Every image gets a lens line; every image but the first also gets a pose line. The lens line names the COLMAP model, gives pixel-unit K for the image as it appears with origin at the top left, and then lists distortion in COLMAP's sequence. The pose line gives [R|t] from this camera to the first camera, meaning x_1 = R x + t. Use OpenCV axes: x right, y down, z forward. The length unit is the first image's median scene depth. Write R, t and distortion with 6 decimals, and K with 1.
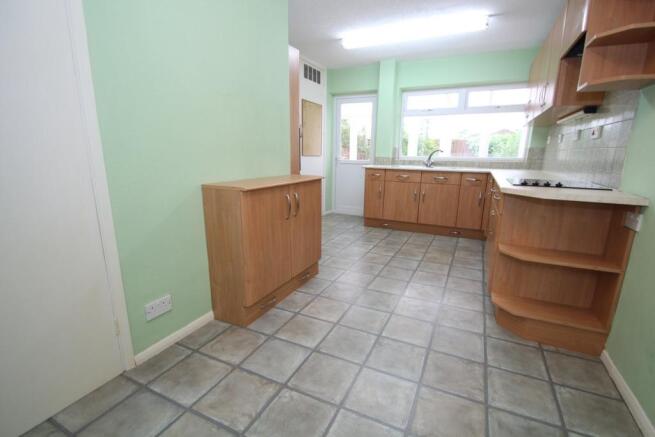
lens RADIAL K [[308.0, 0, 328.9], [0, 308.0, 221.8], [0, 0, 1]] dist [-0.003373, -0.001991]
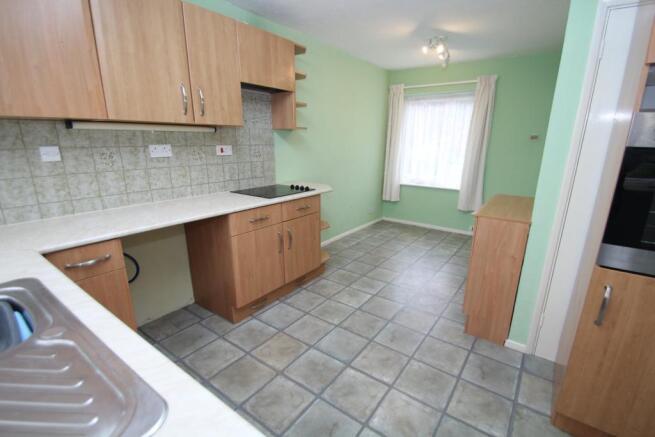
lens RADIAL K [[308.0, 0, 330.8], [0, 308.0, 221.6], [0, 0, 1]] dist [-0.003373, -0.001991]
pose [[-0.984389, -0.069426, 0.161738, 0.134121], [0.013236, 0.887117, 0.461355, -0.313304], [-0.175510, 0.456294, -0.872349, 1.109179]]
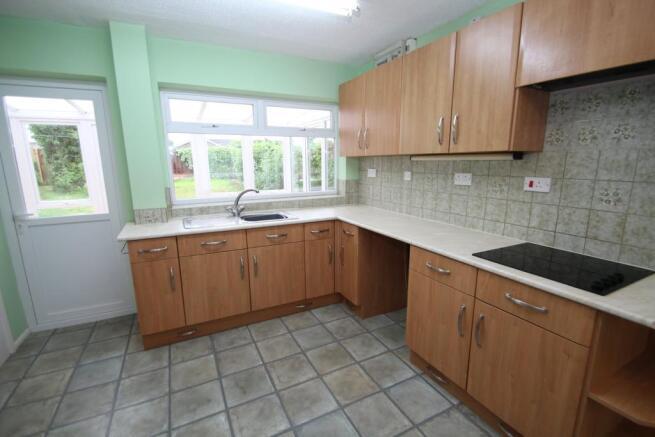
lens RADIAL K [[308.0, 0, 340.6], [0, 308.0, 221.8], [0, 0, 1]] dist [-0.003373, -0.001991]
pose [[0.590017, -0.172991, 0.788641, -0.061641], [0.190010, 0.979093, 0.072613, -0.186788], [-0.784714, 0.107006, 0.610552, 0.482699]]
